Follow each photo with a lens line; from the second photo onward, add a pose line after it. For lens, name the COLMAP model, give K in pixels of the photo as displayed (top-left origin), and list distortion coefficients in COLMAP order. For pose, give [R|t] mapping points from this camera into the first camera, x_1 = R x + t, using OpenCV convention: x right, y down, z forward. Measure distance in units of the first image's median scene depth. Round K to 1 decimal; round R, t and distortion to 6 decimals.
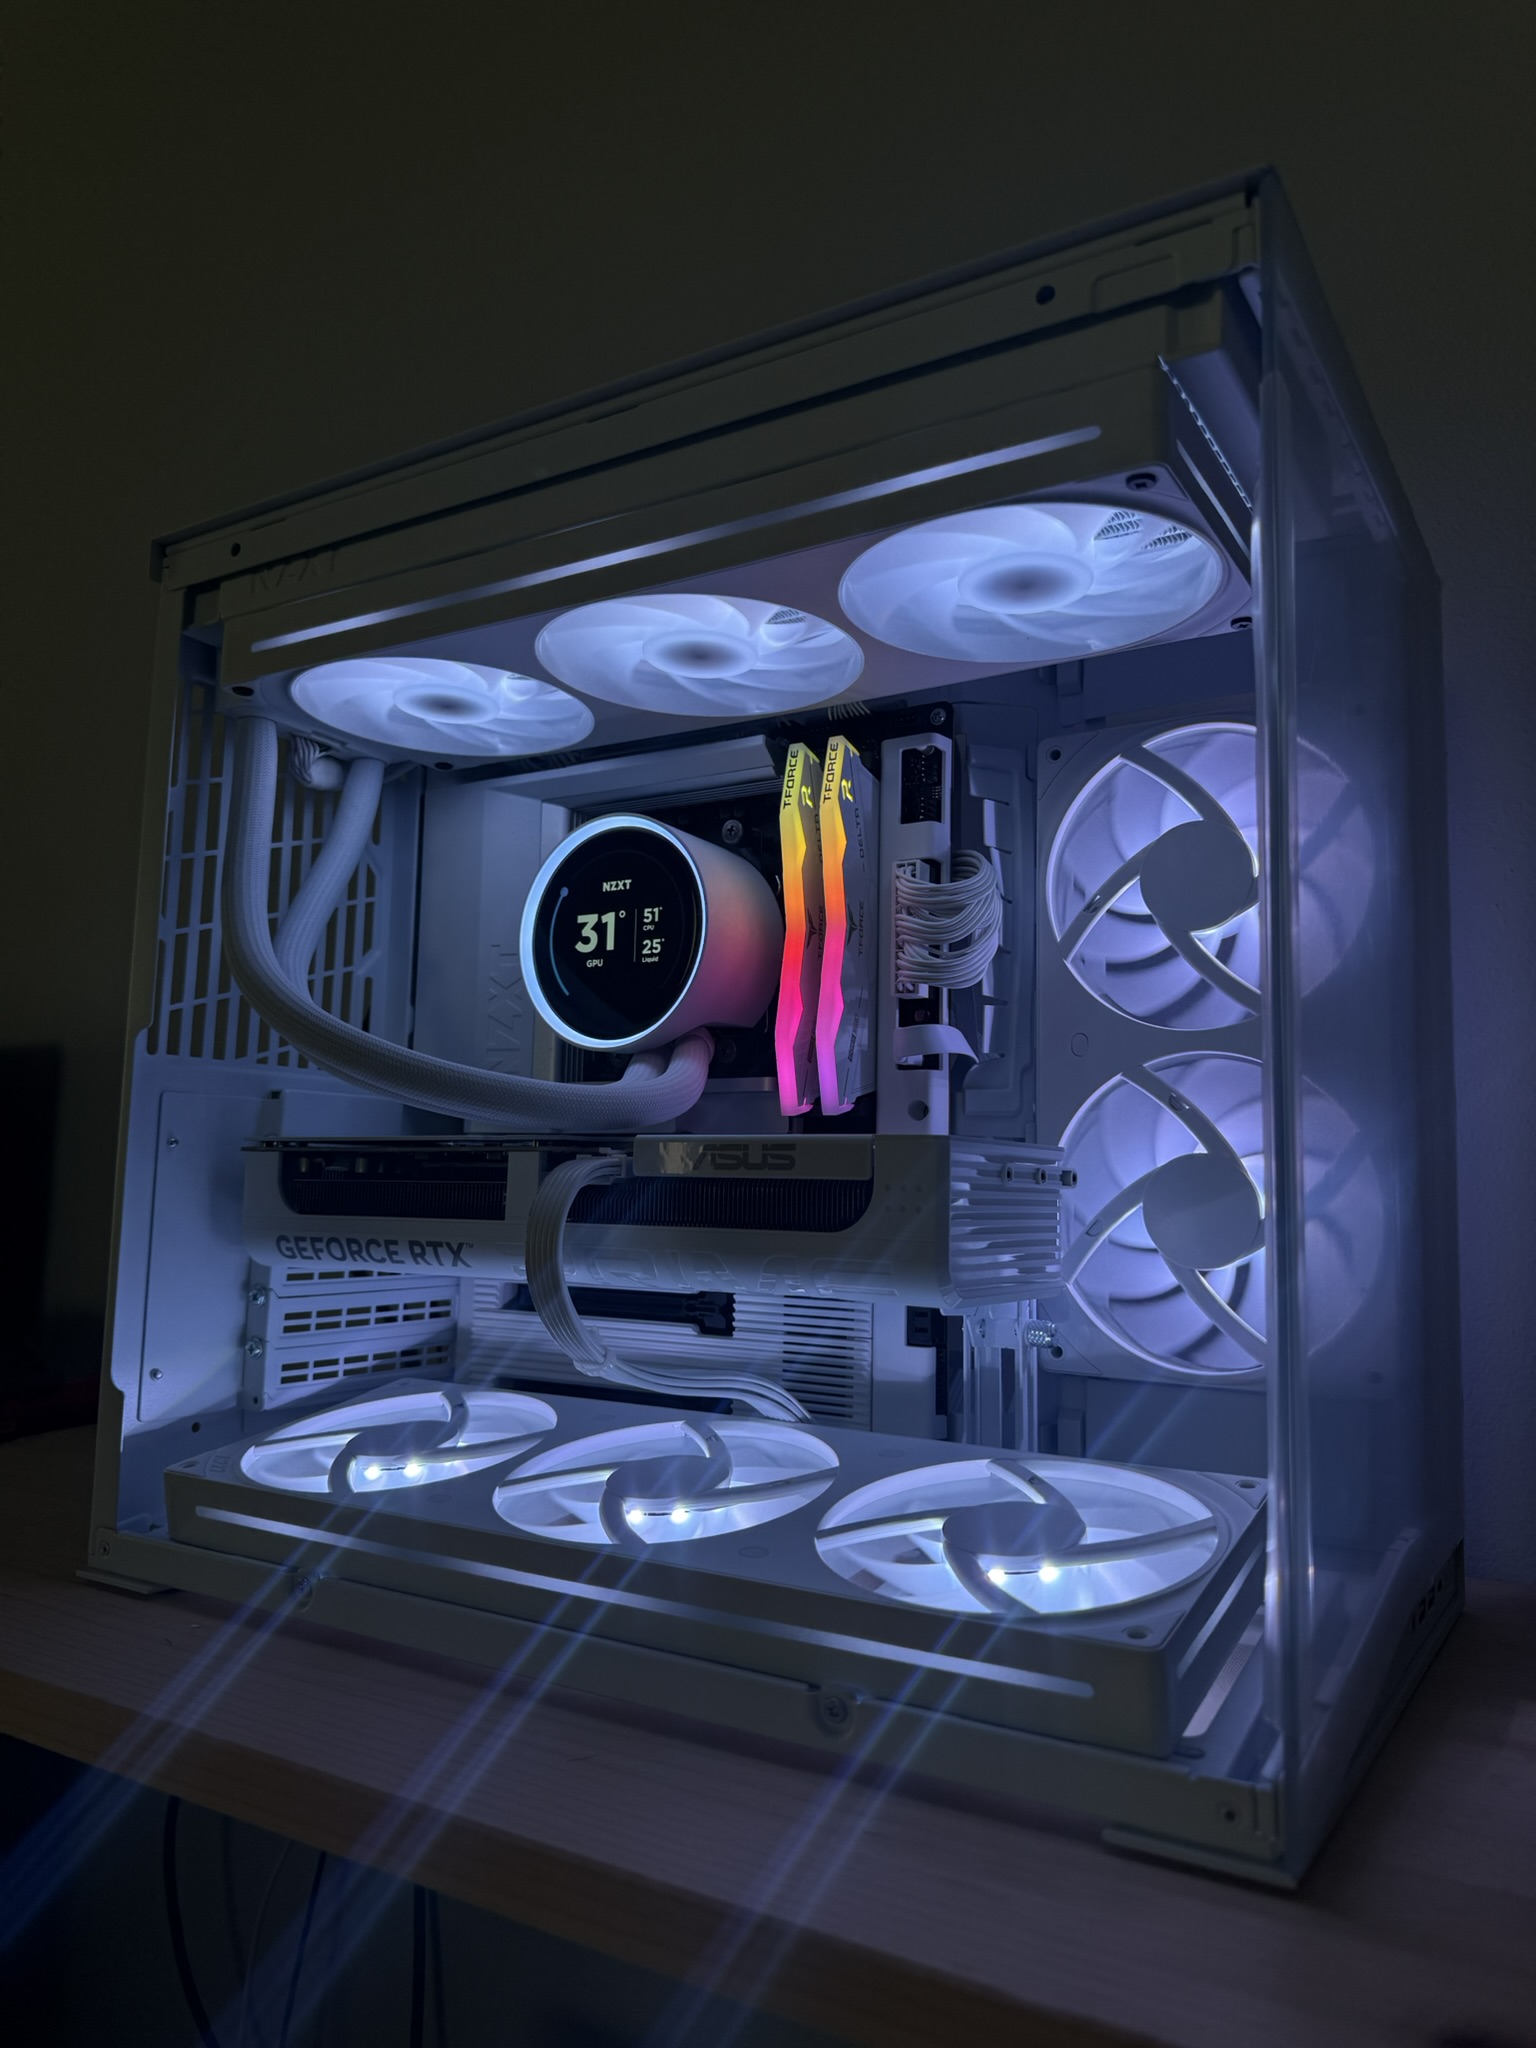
lens RADIAL K [[1460.8, 0, 777.2], [0, 1460.8, 1022.8], [0, 0, 1]] dist [-0.007080, -0.026886]
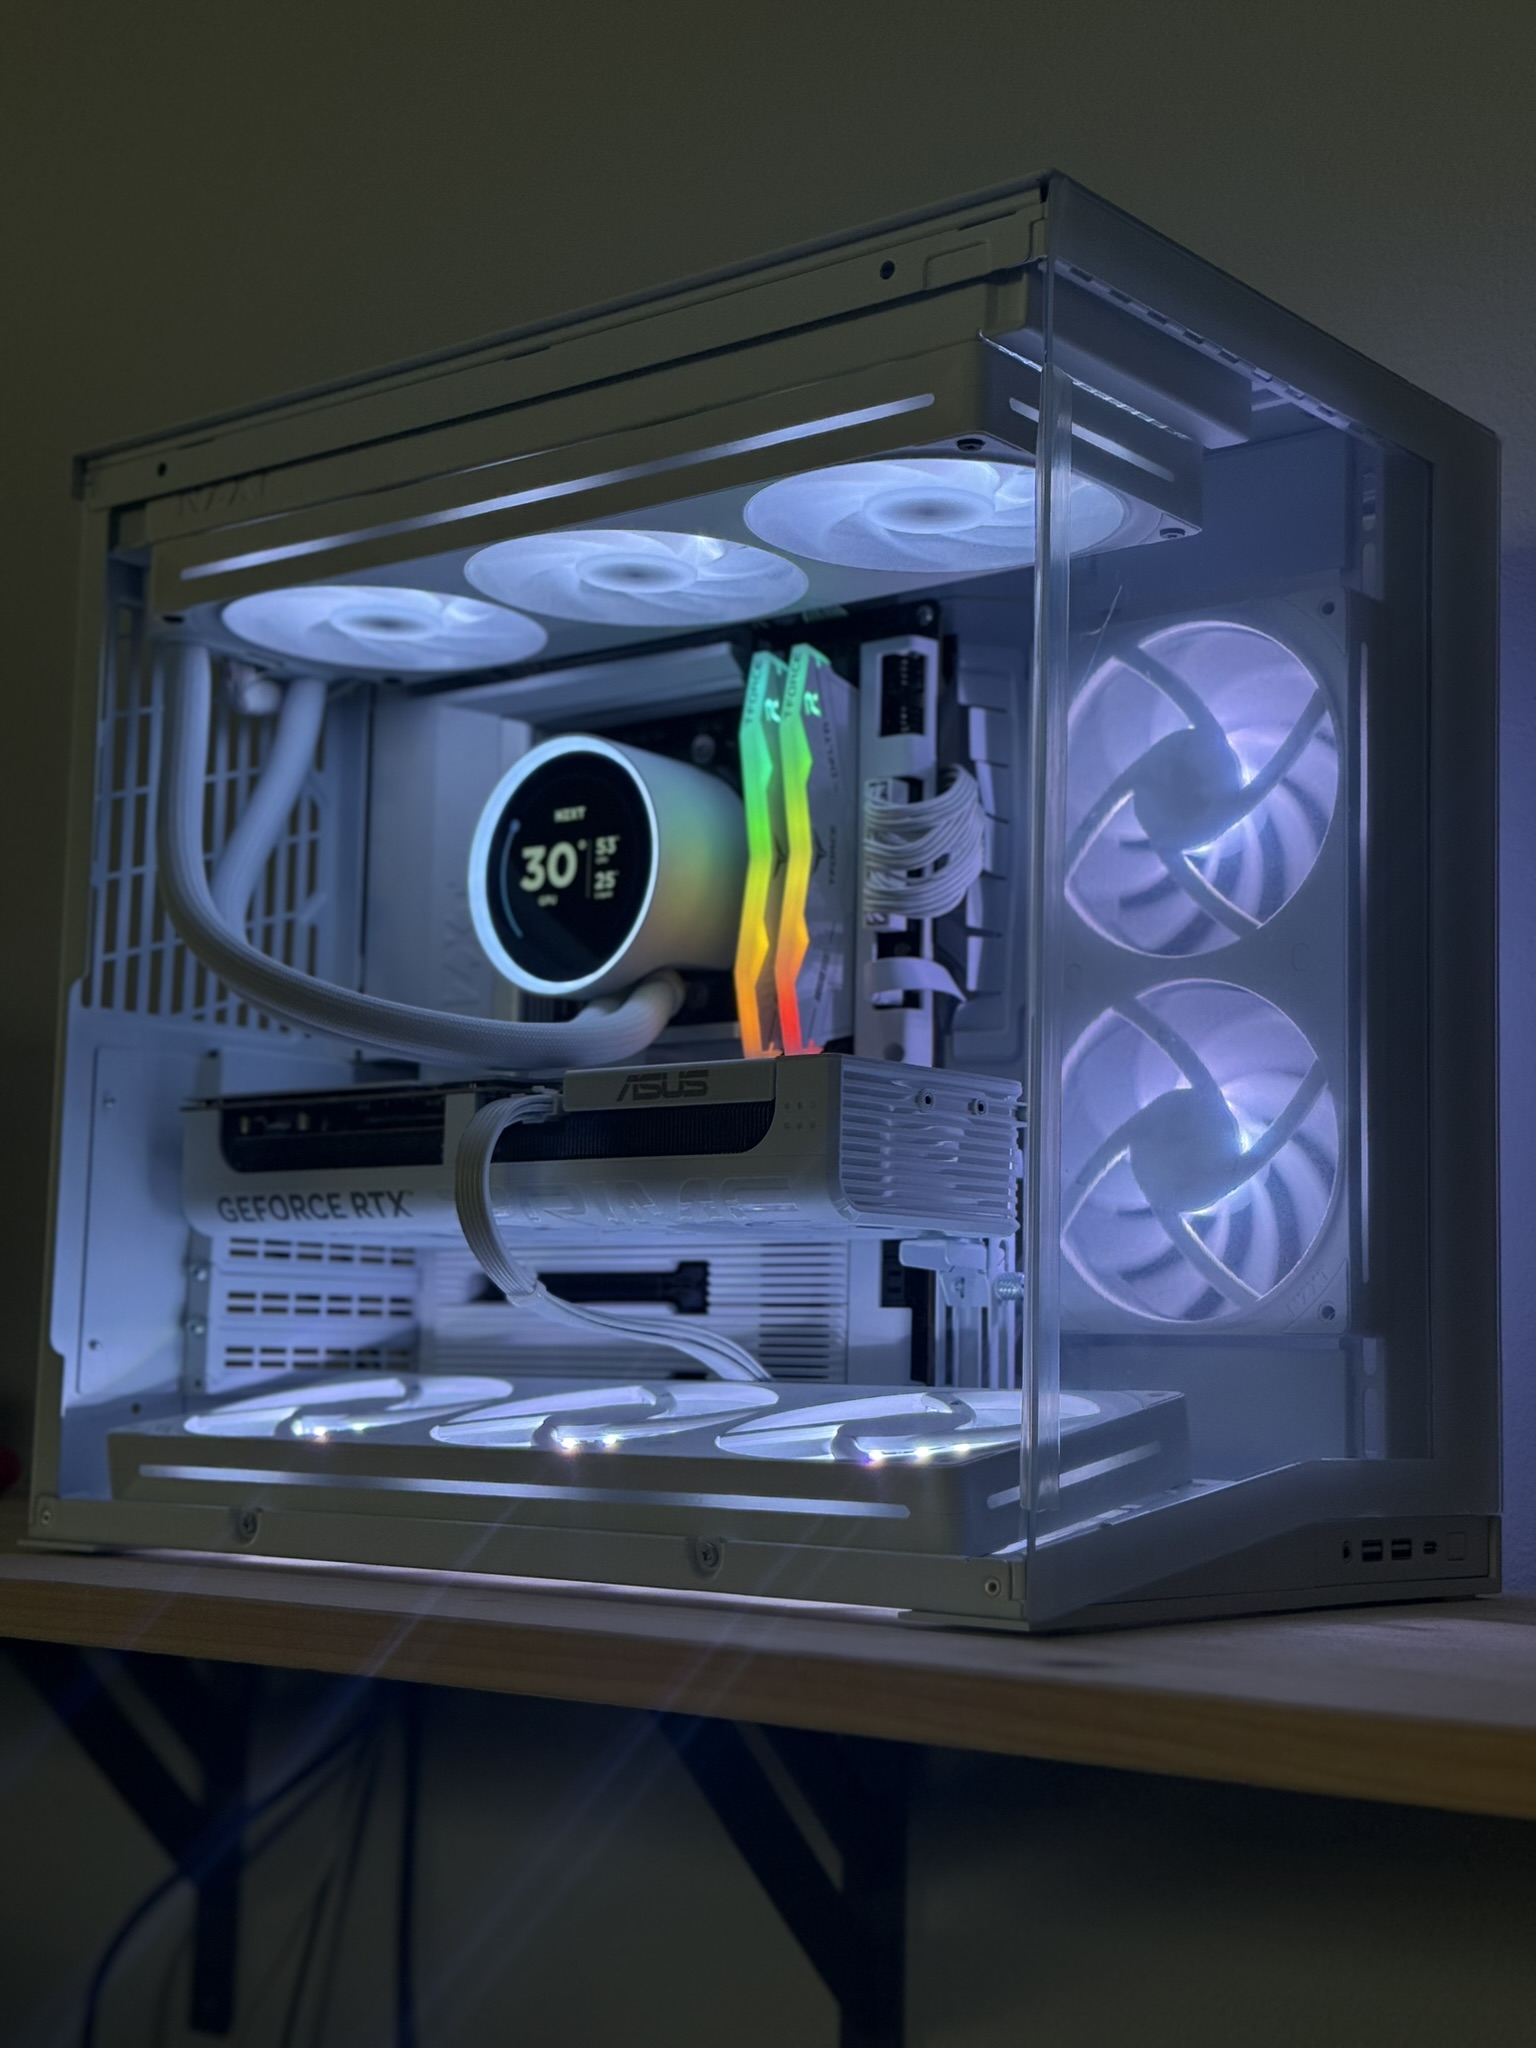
lens RADIAL K [[2898.3, 0, 769.0], [0, 2898.3, 1022.5], [0, 0, 1]] dist [0.034400, 0.000000]
pose [[0.990258, -0.017088, -0.138189, 0.267234], [0.016645, 0.999852, -0.004358, 0.046968], [0.138243, 0.002015, 0.990396, -0.797985]]
